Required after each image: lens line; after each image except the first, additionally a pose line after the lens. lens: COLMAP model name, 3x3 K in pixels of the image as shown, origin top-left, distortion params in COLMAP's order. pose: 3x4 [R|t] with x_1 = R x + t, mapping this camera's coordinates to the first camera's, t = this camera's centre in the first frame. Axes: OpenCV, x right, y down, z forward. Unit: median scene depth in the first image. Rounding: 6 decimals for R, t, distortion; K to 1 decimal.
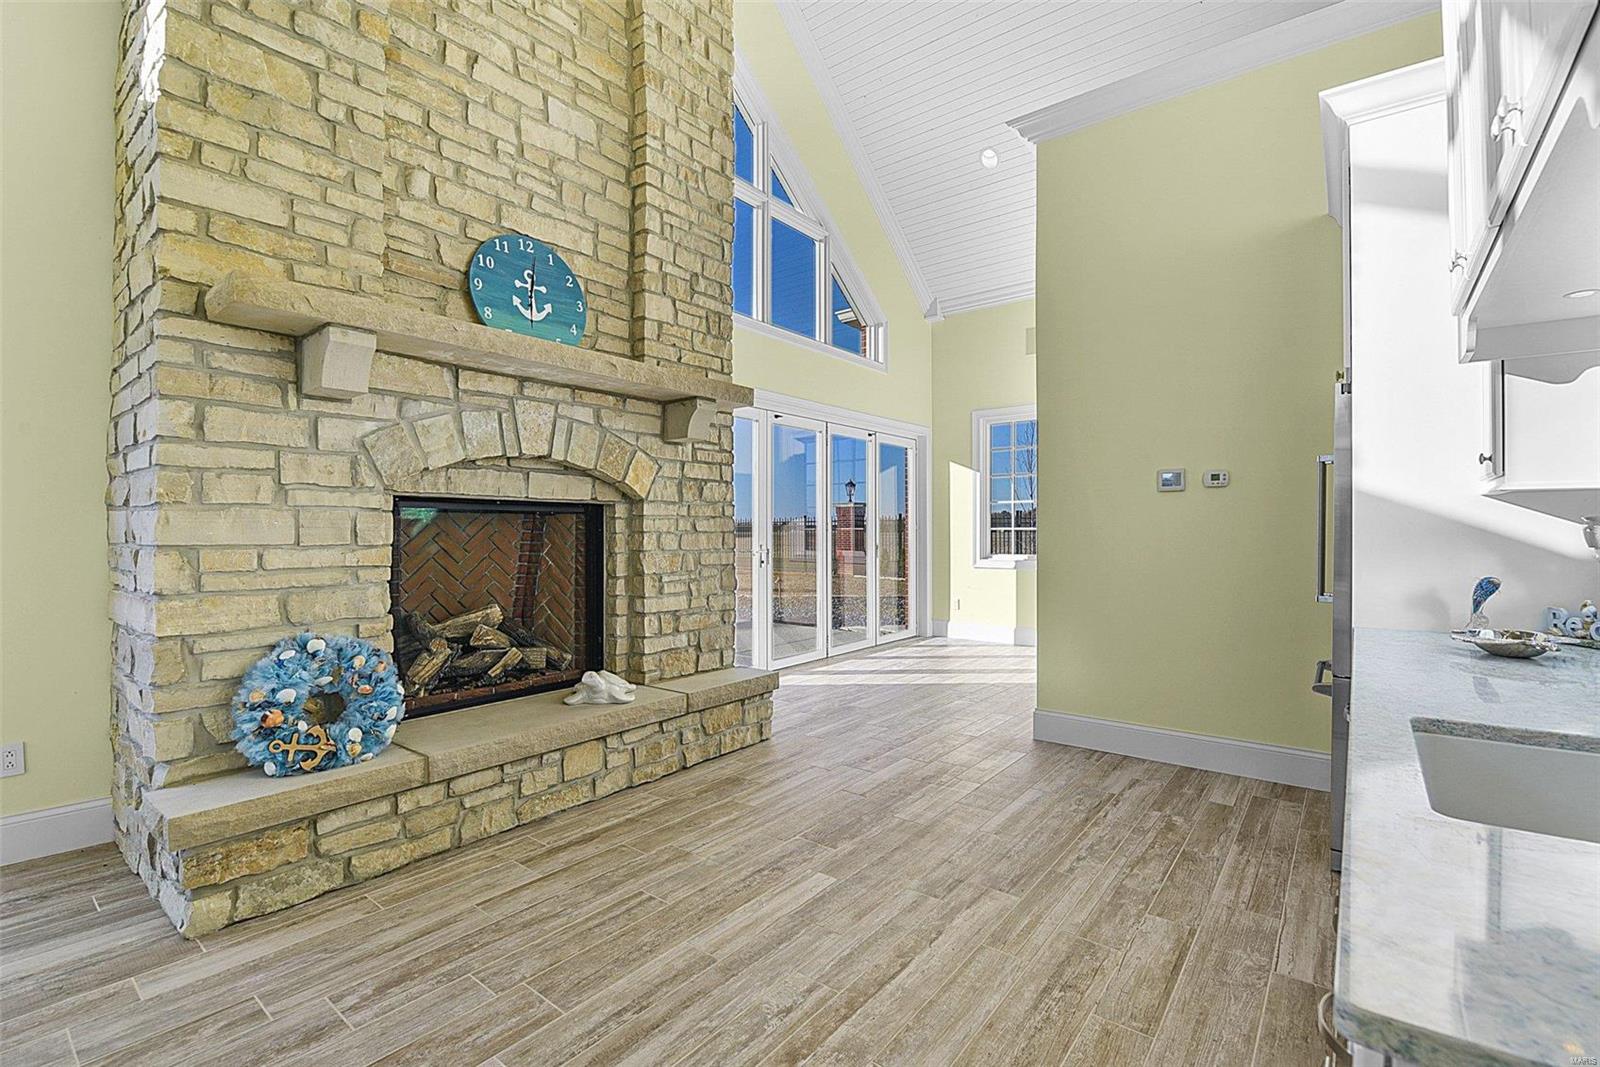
lens RADIAL K [[710.9, 0, 795.5], [0, 710.9, 530.2], [0, 0, 1]] dist [-0.013589, -0.000319]
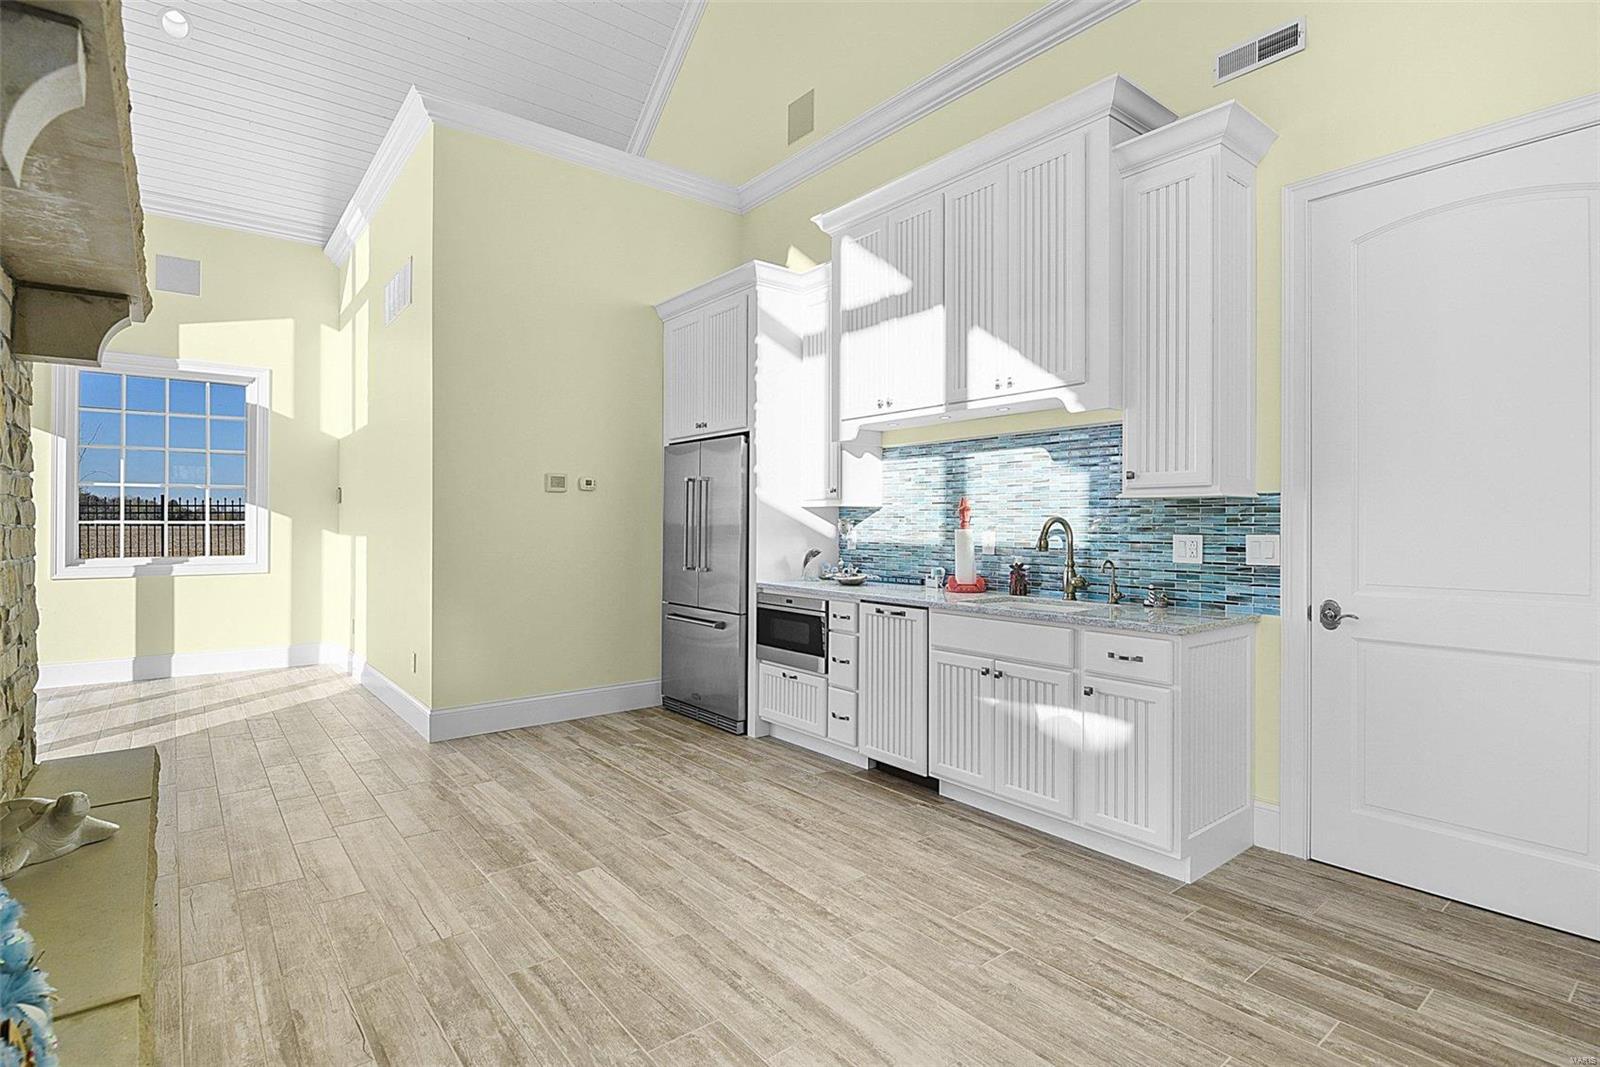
lens RADIAL K [[785.8, 0, 798.6], [0, 785.8, 521.0], [0, 0, 1]] dist [-0.003272, -0.001120]
pose [[0.221316, 0.004156, 0.975193, -0.916730], [-0.000469, 0.999991, -0.004156, -0.000747], [-0.975202, 0.000463, 0.221316, 0.436727]]
